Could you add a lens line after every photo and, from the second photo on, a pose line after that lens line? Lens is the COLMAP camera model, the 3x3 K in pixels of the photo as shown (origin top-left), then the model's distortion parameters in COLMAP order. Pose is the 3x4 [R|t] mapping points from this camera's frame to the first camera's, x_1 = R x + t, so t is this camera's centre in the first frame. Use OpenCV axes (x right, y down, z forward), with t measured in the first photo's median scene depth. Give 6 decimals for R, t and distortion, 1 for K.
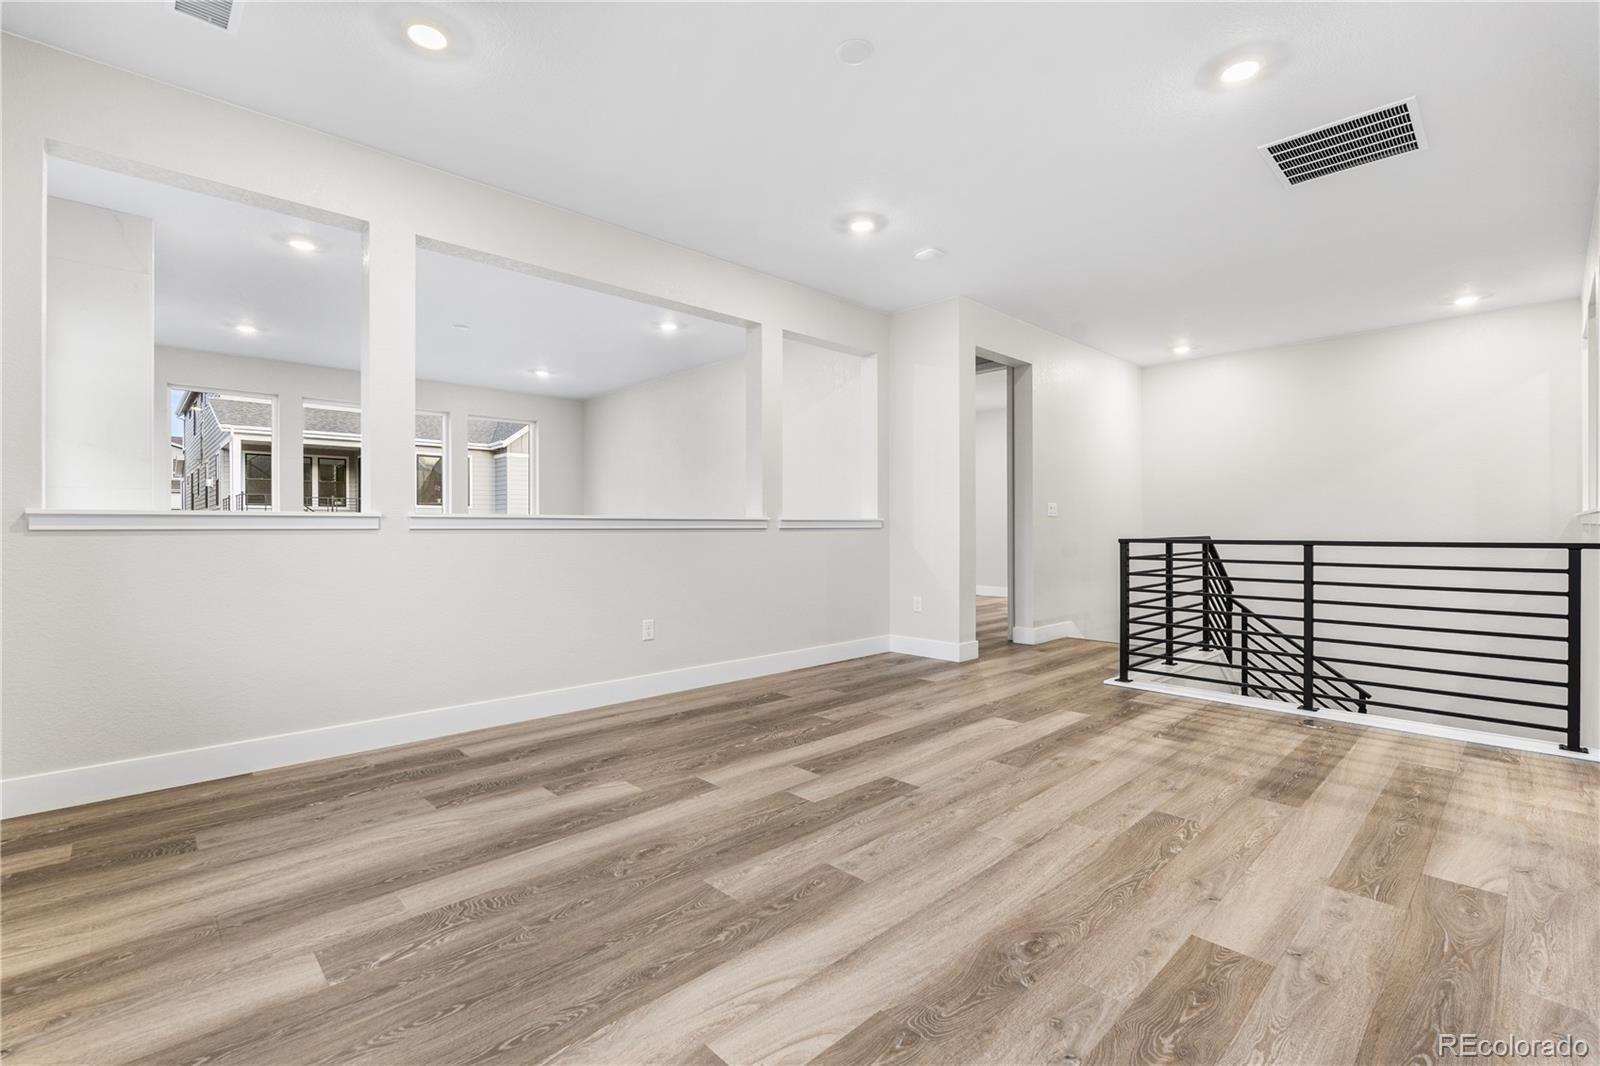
lens RADIAL K [[713.6, 0, 792.6], [0, 713.6, 535.2], [0, 0, 1]] dist [-0.003550, -0.000259]
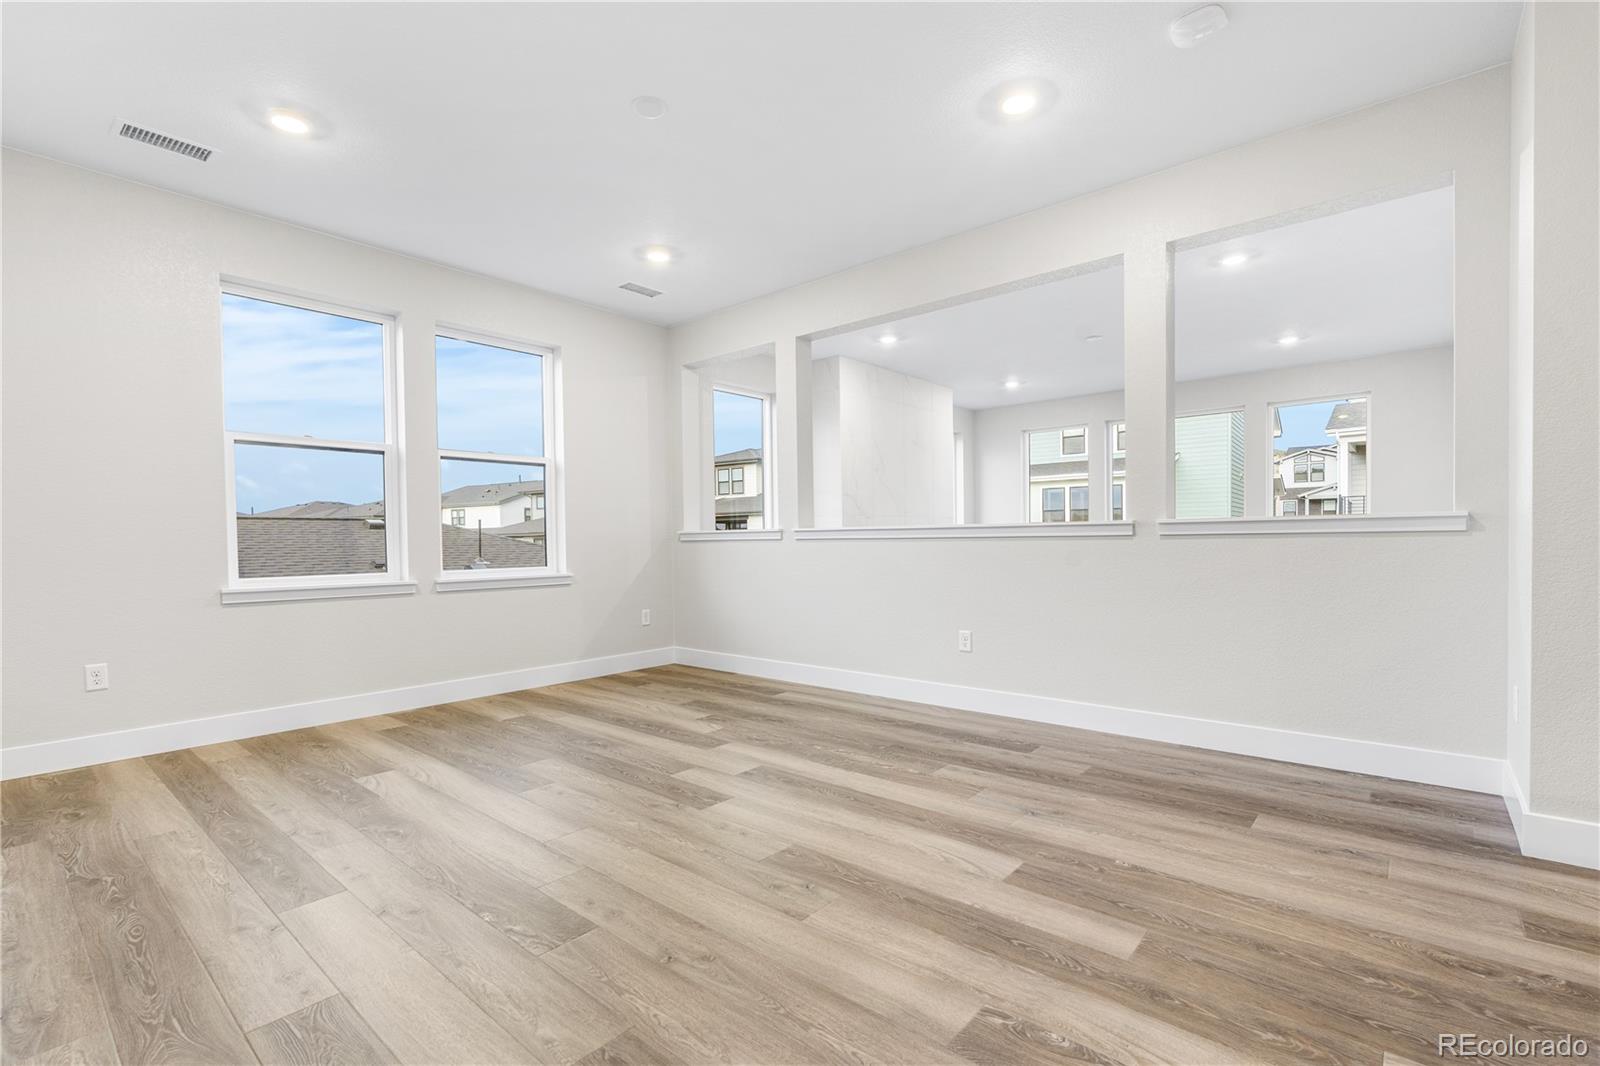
lens RADIAL K [[713.6, 0, 793.1], [0, 713.6, 535.2], [0, 0, 1]] dist [-0.003550, -0.000259]
pose [[0.099421, -0.004432, -0.995036, 1.097926], [0.002886, 0.999987, -0.004166, -0.013087], [0.995041, -0.002458, 0.099432, 0.980530]]
